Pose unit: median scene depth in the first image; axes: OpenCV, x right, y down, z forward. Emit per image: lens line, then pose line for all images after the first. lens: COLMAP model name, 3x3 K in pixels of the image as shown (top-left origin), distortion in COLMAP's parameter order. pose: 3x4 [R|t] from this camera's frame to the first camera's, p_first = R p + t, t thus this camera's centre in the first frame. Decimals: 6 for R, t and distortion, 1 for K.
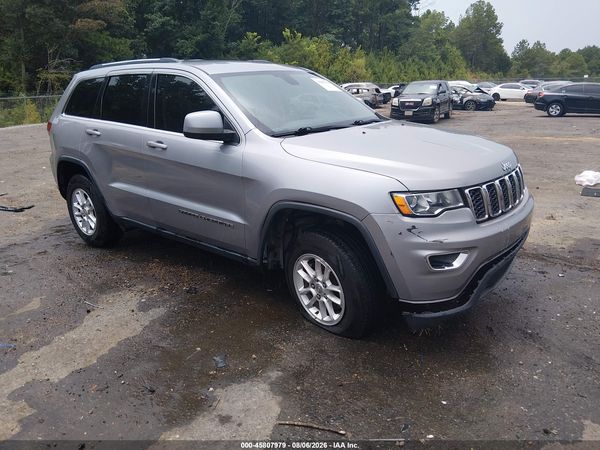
lens RADIAL K [[467.4, 0, 300.0], [0, 467.4, 225.0], [0, 0, 1]] dist [0.088182, -0.153106]
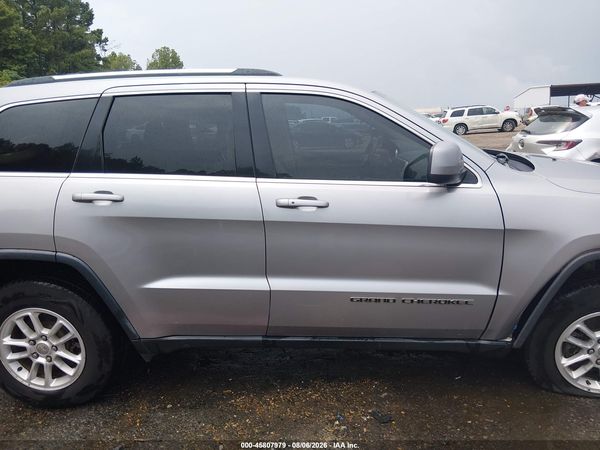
lens RADIAL K [[461.2, 0, 312.8], [0, 461.2, 227.7], [0, 0, 1]] dist [0.073019, -0.112615]
pose [[0.796599, -0.142482, 0.587476, -0.799125], [0.185541, 0.982547, -0.013288, -0.155994], [-0.575330, 0.119586, 0.809132, 0.618696]]
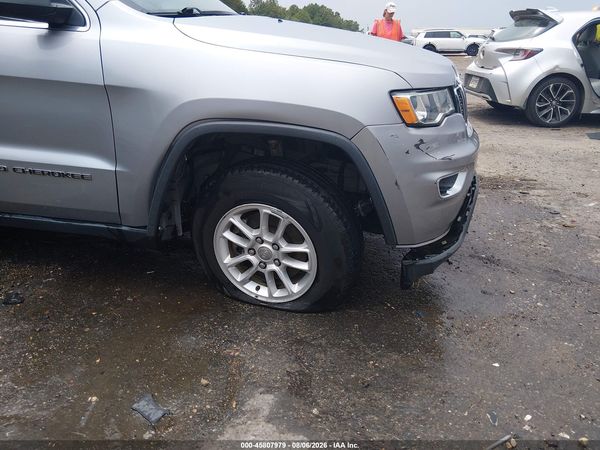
lens RADIAL K [[461.2, 0, 312.8], [0, 461.2, 227.7], [0, 0, 1]] dist [0.073019, -0.112615]
pose [[0.861777, -0.158175, 0.481997, -0.215166], [0.107733, 0.985538, 0.130802, 0.019941], [-0.495716, -0.060795, 0.866354, 0.392027]]
